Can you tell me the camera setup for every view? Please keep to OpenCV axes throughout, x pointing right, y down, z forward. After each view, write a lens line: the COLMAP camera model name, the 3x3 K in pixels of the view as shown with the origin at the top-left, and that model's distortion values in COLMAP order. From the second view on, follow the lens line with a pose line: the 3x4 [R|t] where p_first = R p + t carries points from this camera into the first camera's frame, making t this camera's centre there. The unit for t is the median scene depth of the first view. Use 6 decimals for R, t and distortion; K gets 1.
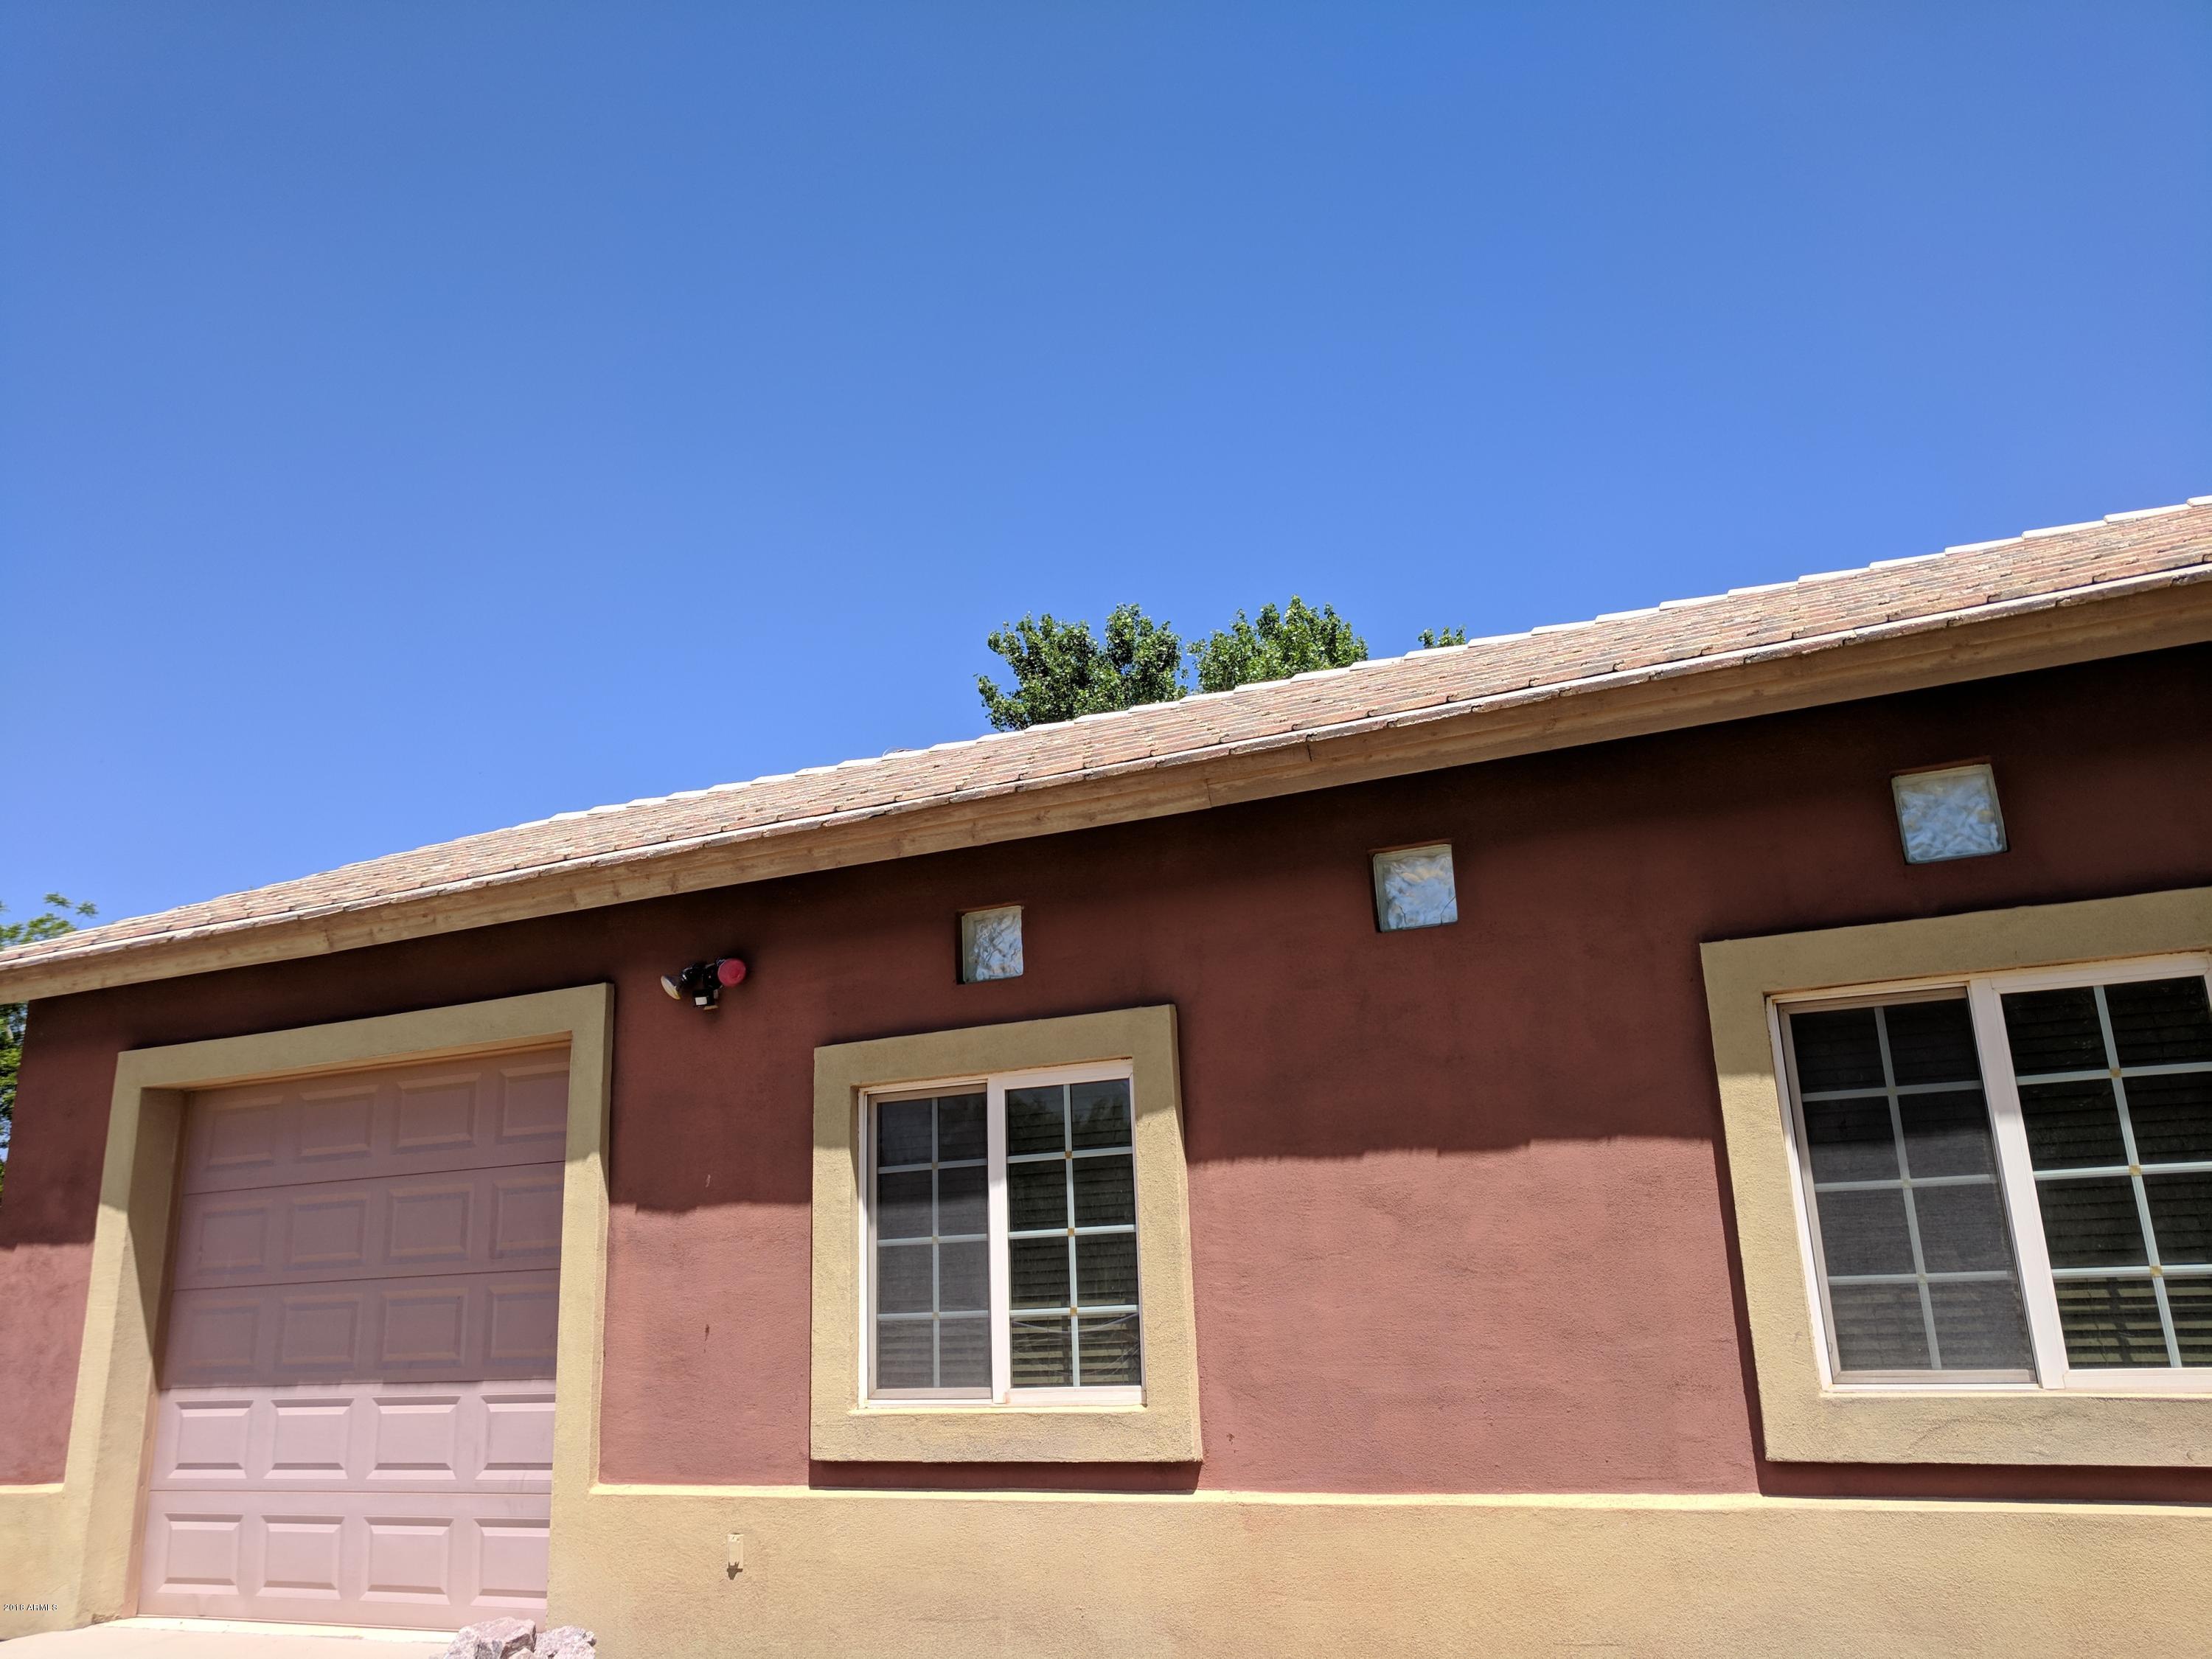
lens RADIAL K [[1702.7, 0, 1112.4], [0, 1702.7, 833.8], [0, 0, 1]] dist [0.006808, 0.021080]
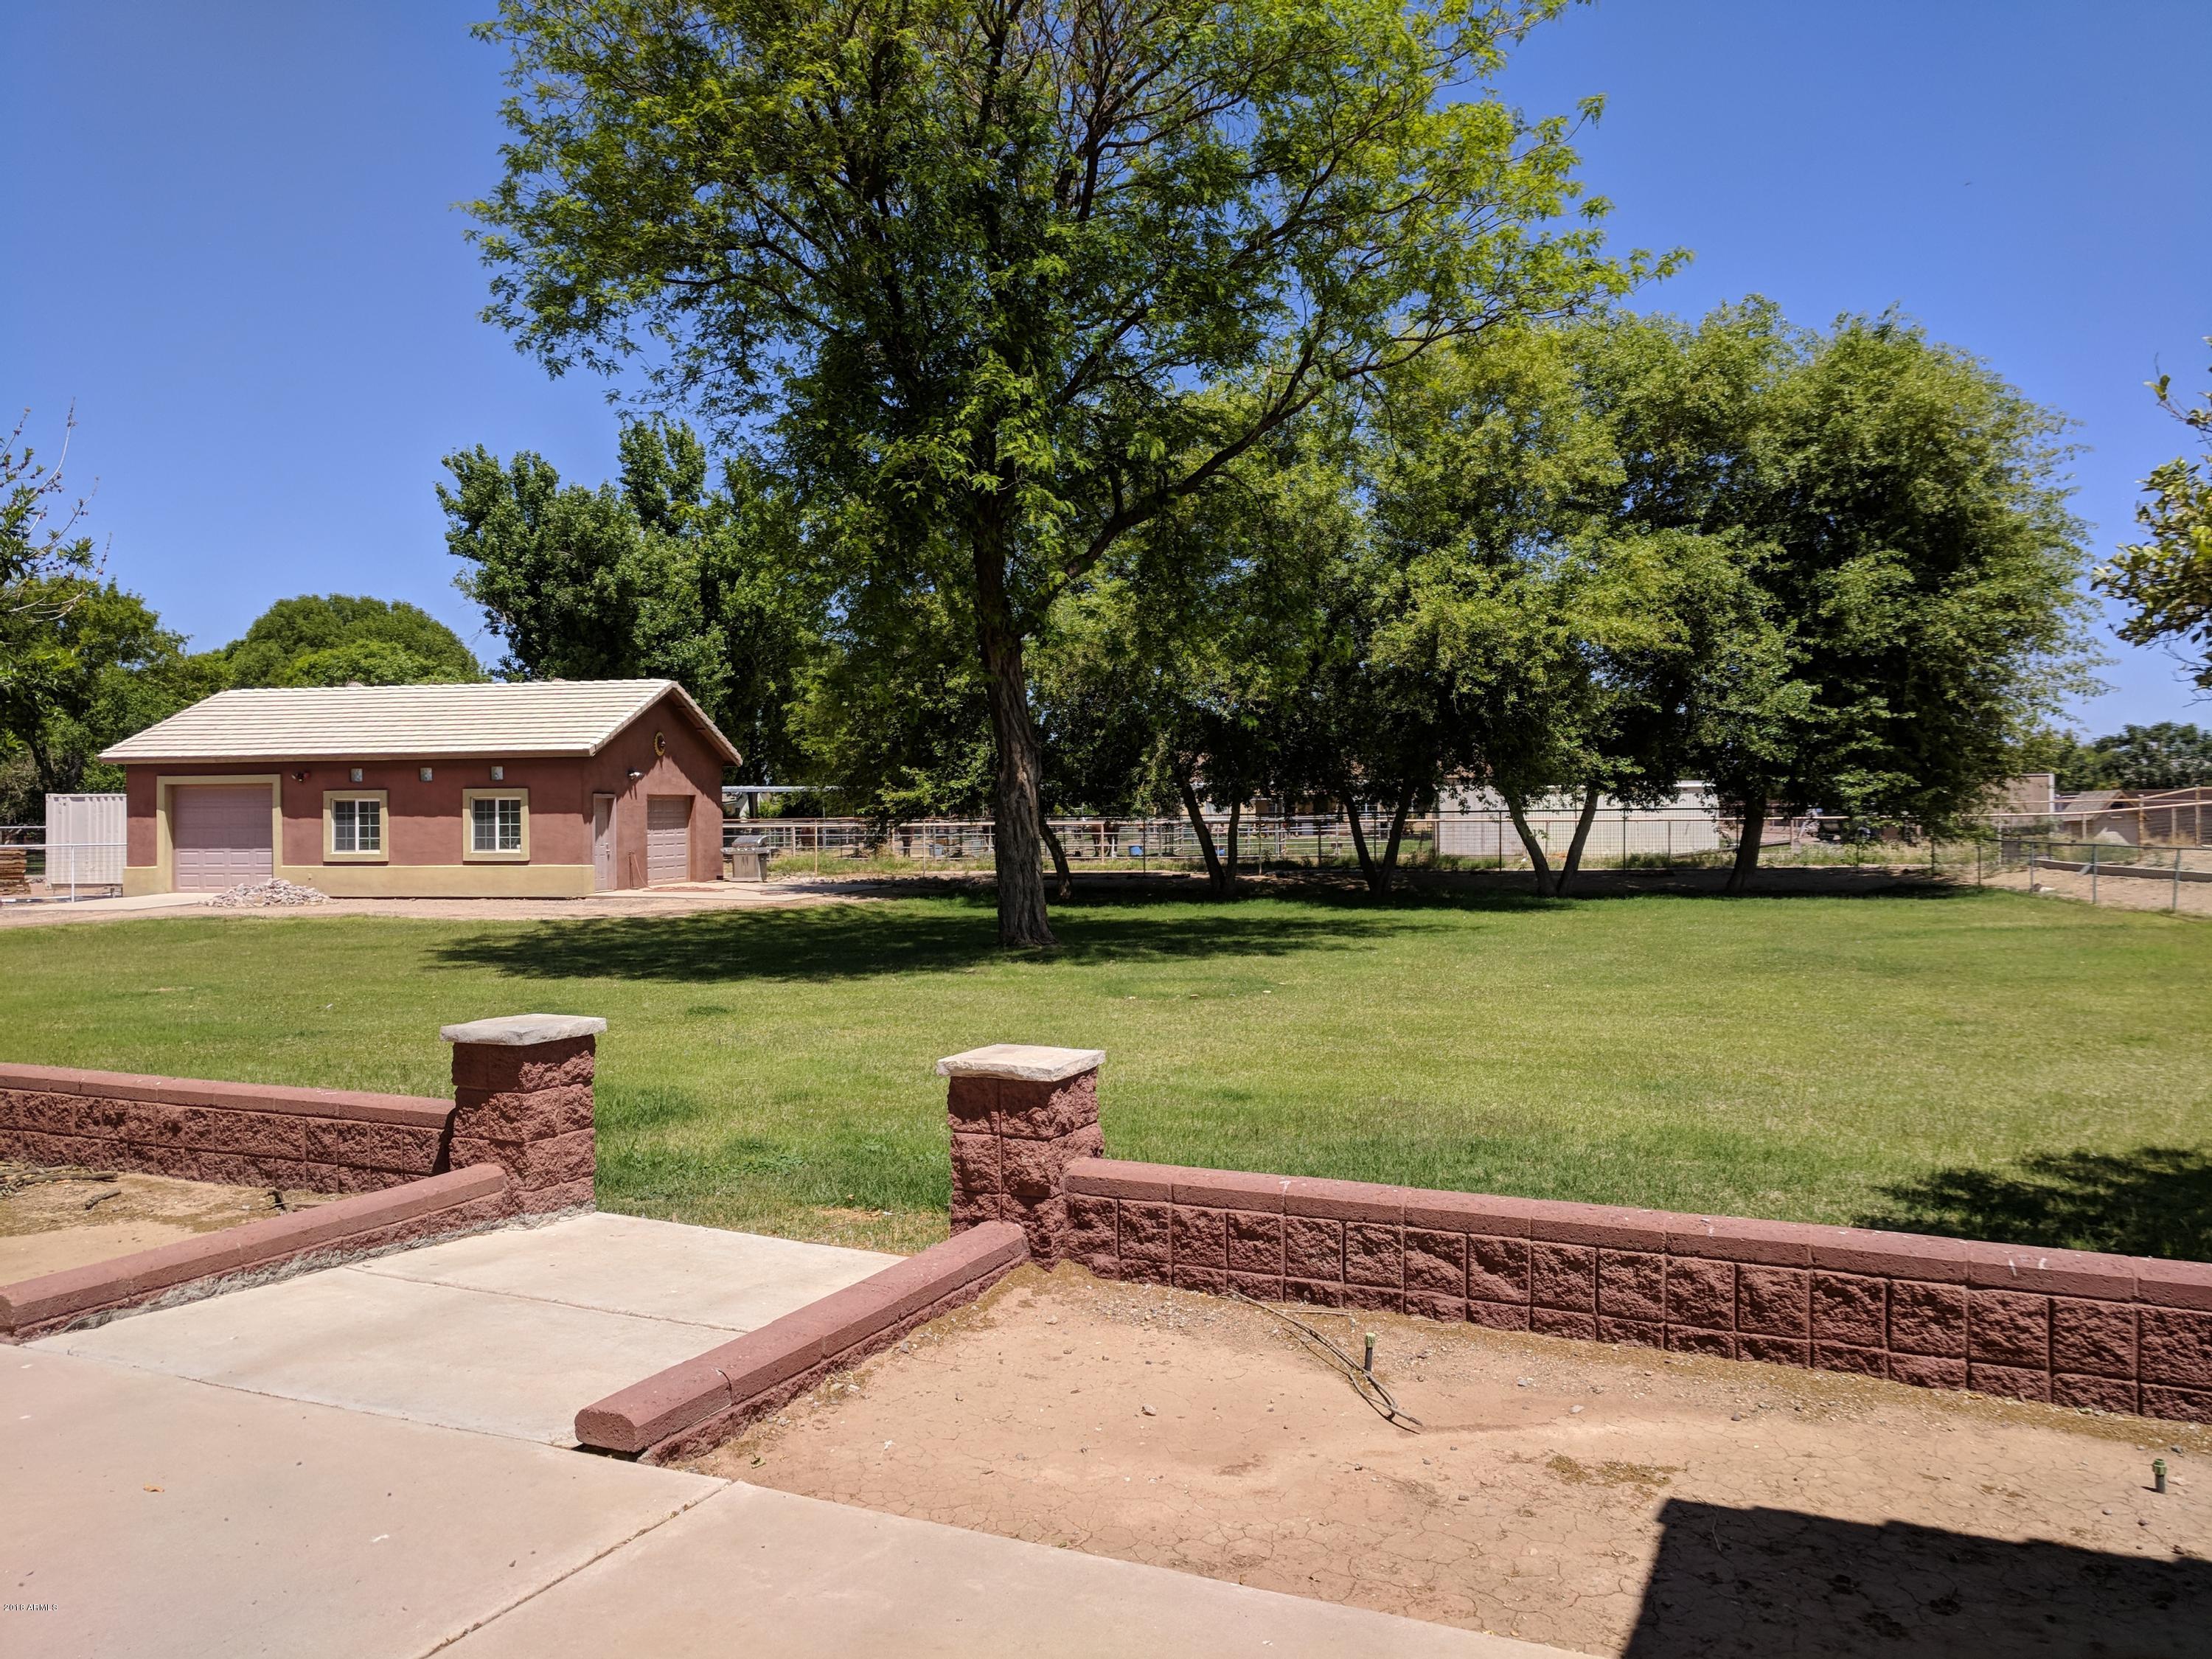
lens RADIAL K [[1702.7, 0, 1094.3], [0, 1702.7, 834.7], [0, 0, 1]] dist [0.006808, 0.021080]
pose [[0.970373, 0.032195, 0.239456, 0.965838], [-0.092841, 0.964679, 0.246524, -1.384866], [-0.223062, -0.261452, 0.939088, -4.972583]]
